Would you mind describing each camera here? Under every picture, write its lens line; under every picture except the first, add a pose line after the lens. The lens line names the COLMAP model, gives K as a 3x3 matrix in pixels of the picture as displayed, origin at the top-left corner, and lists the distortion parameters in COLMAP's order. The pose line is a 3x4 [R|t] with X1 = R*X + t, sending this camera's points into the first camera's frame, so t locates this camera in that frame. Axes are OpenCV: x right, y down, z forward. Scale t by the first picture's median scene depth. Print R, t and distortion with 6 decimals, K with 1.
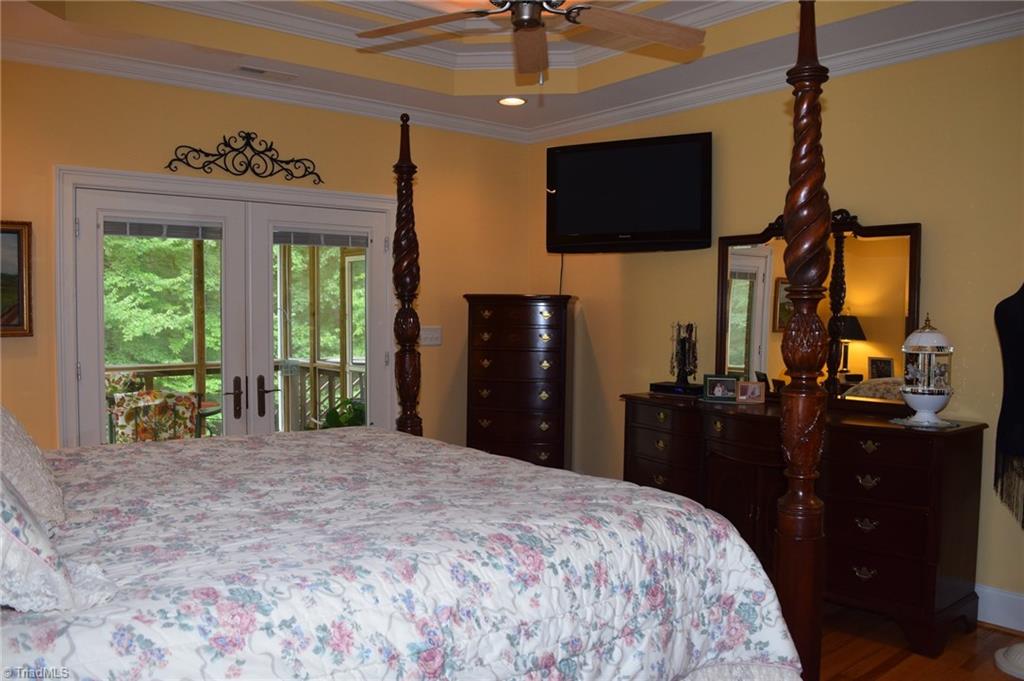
lens RADIAL K [[810.5, 0, 498.7], [0, 810.5, 341.7], [0, 0, 1]] dist [-0.096796, -0.002189]
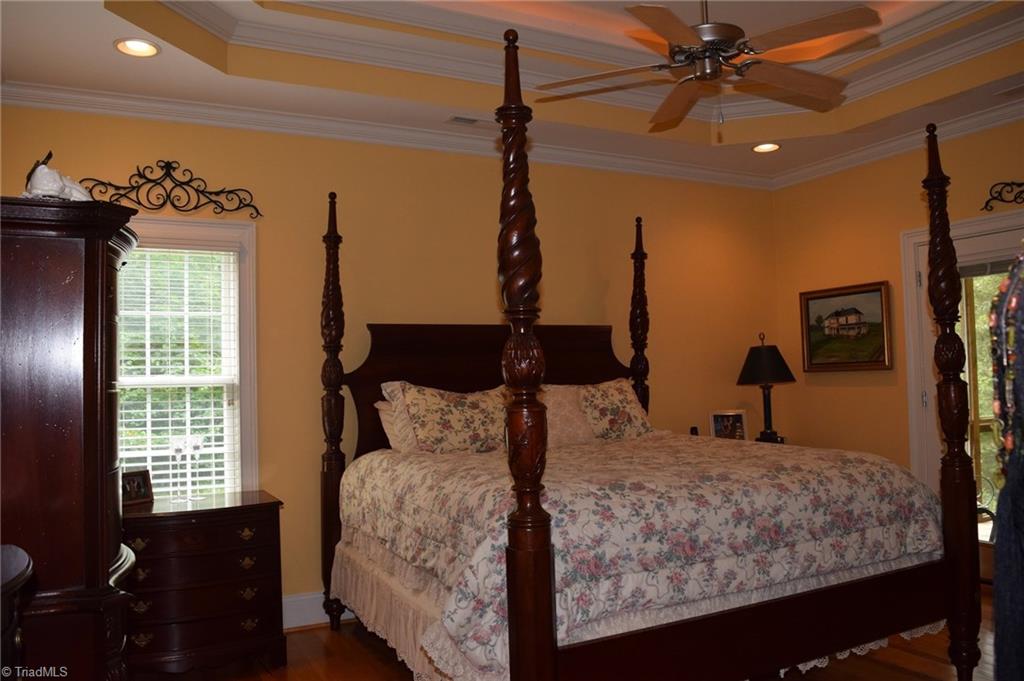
lens RADIAL K [[810.5, 0, 498.7], [0, 810.5, 341.7], [0, 0, 1]] dist [-0.096796, -0.002189]
pose [[-0.188366, -0.046748, -0.980986, 0.852723], [-0.016499, 0.998876, -0.044432, 0.014801], [0.981960, 0.007815, -0.188925, 0.683248]]
